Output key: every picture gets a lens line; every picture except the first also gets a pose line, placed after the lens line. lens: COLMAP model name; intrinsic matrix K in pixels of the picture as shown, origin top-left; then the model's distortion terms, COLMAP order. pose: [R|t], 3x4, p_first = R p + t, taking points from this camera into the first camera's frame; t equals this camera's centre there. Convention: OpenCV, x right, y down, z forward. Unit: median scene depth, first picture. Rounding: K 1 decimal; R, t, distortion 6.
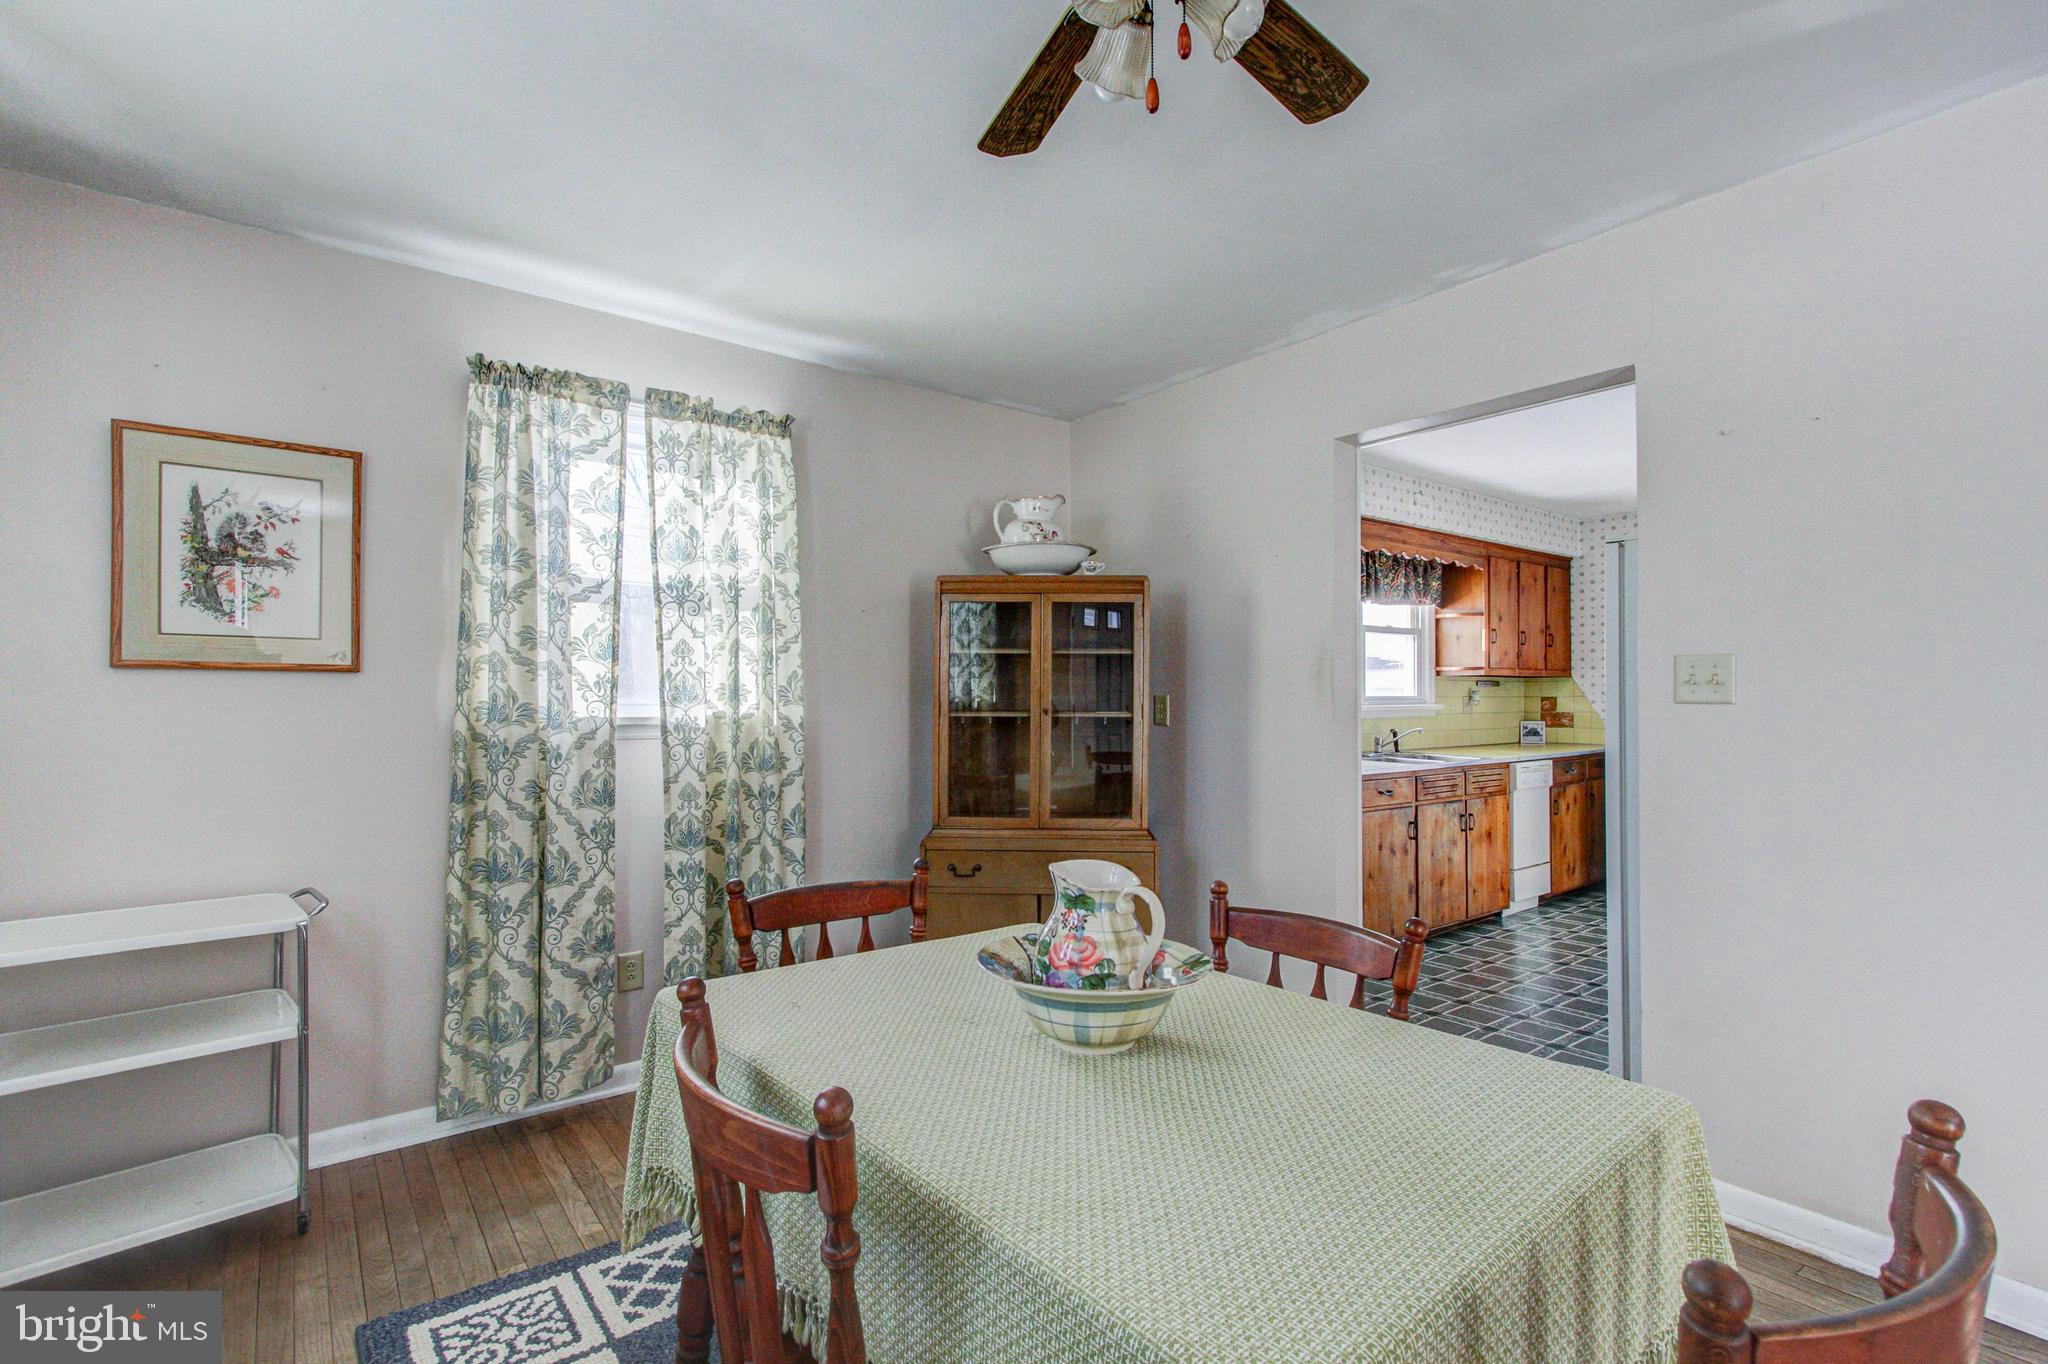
lens RADIAL K [[957.5, 0, 1023.7], [0, 957.5, 696.1], [0, 0, 1]] dist [-0.000361, 0.002031]
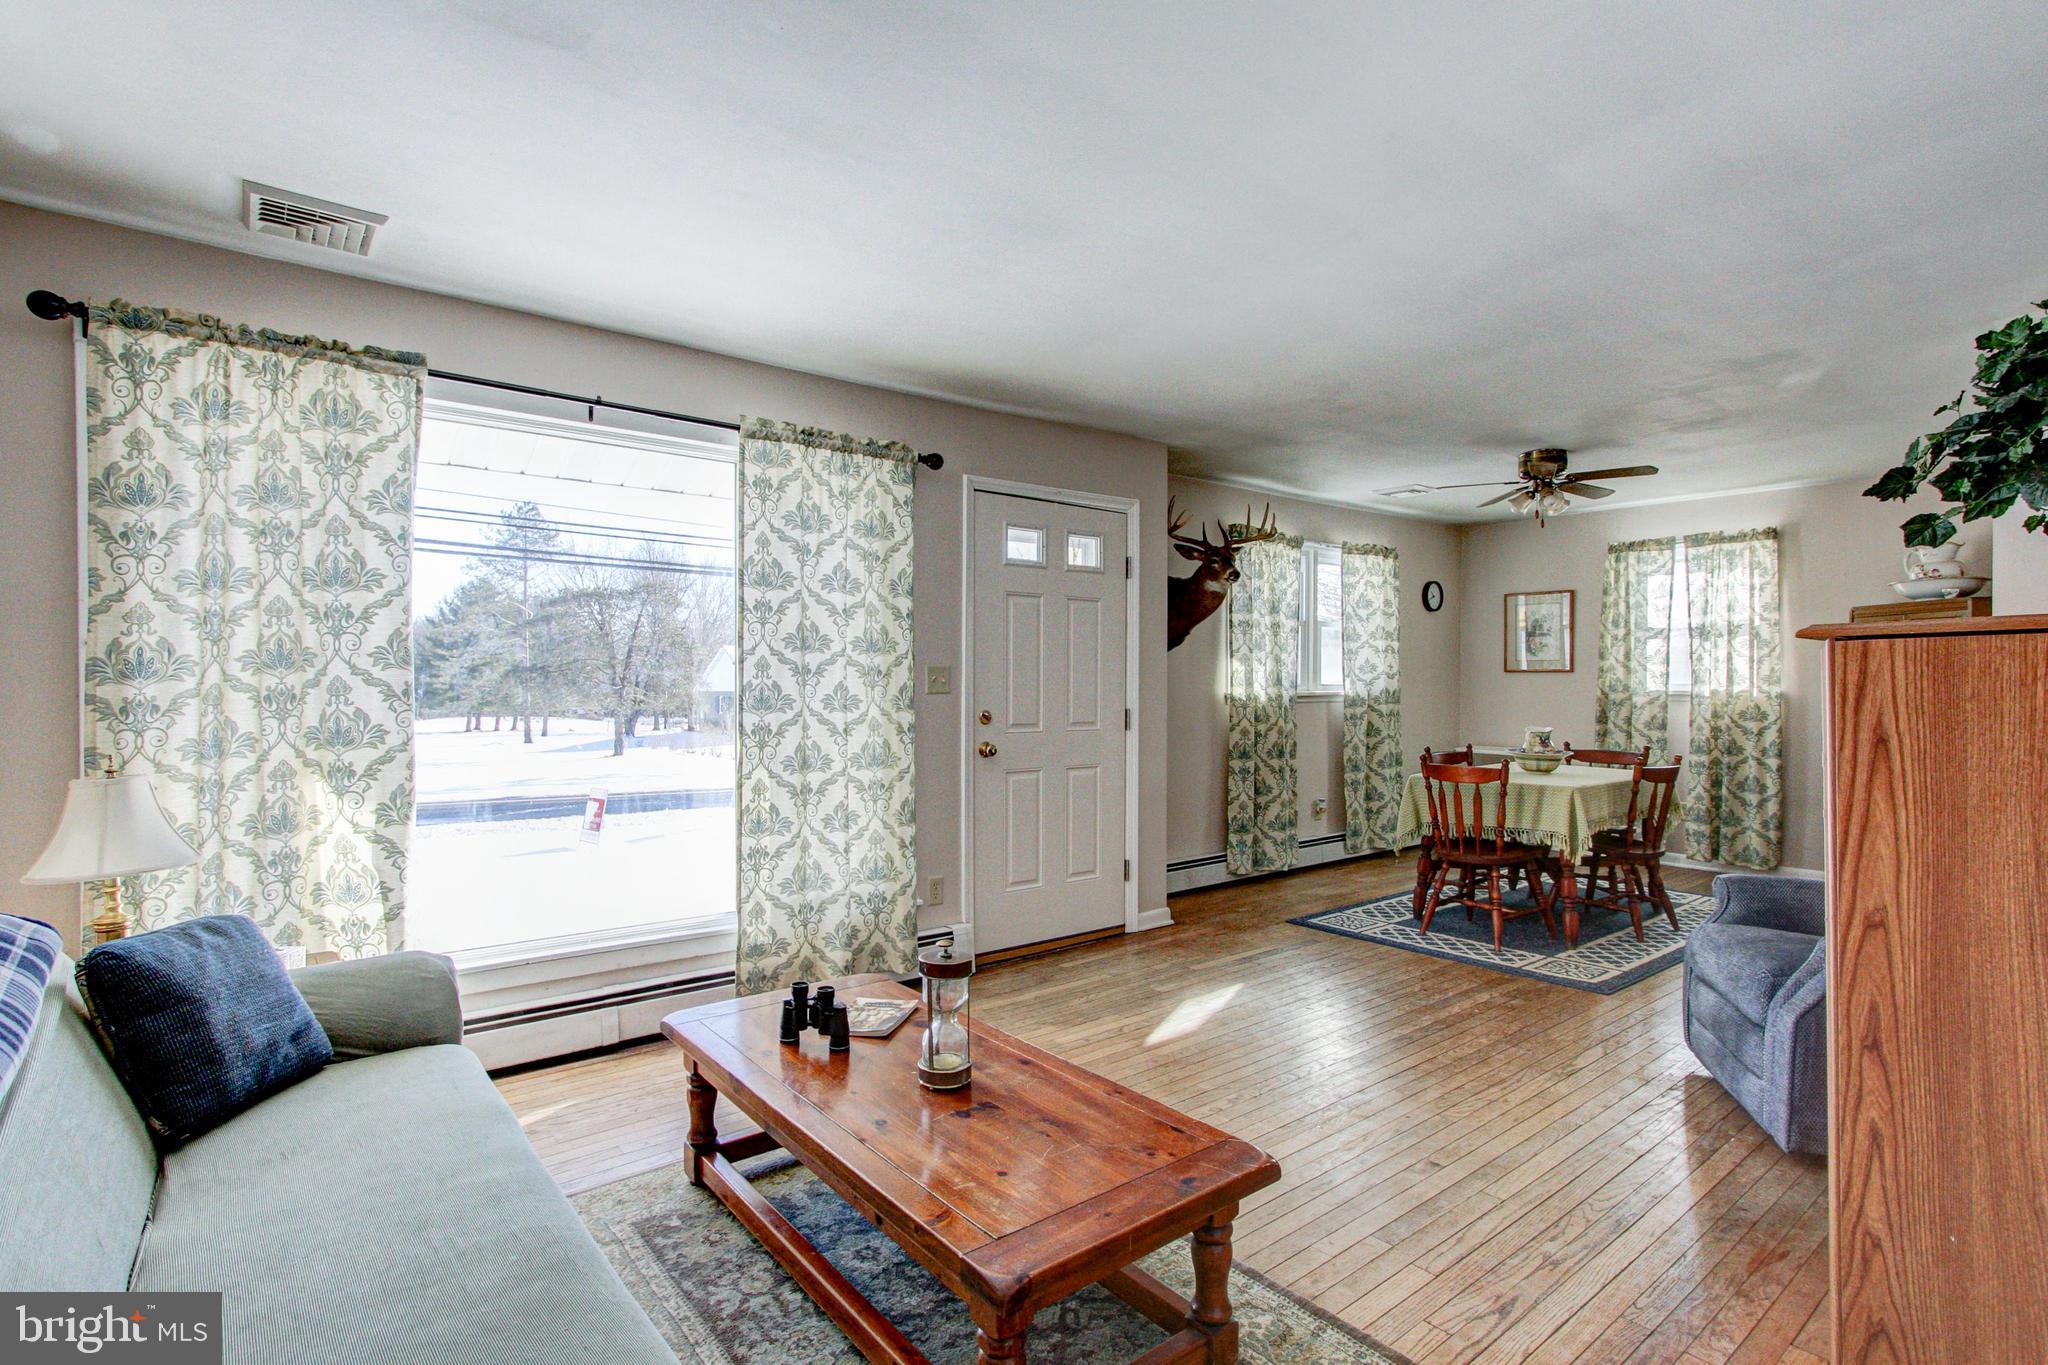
lens RADIAL K [[993.5, 0, 1020.4], [0, 993.5, 699.5], [0, 0, 1]] dist [-0.001107, 0.000258]
pose [[0.012168, 0.018885, -0.999748, 1.735062], [0.003455, 0.999815, 0.018929, -0.005422], [0.999920, -0.003685, 0.012101, -0.481472]]
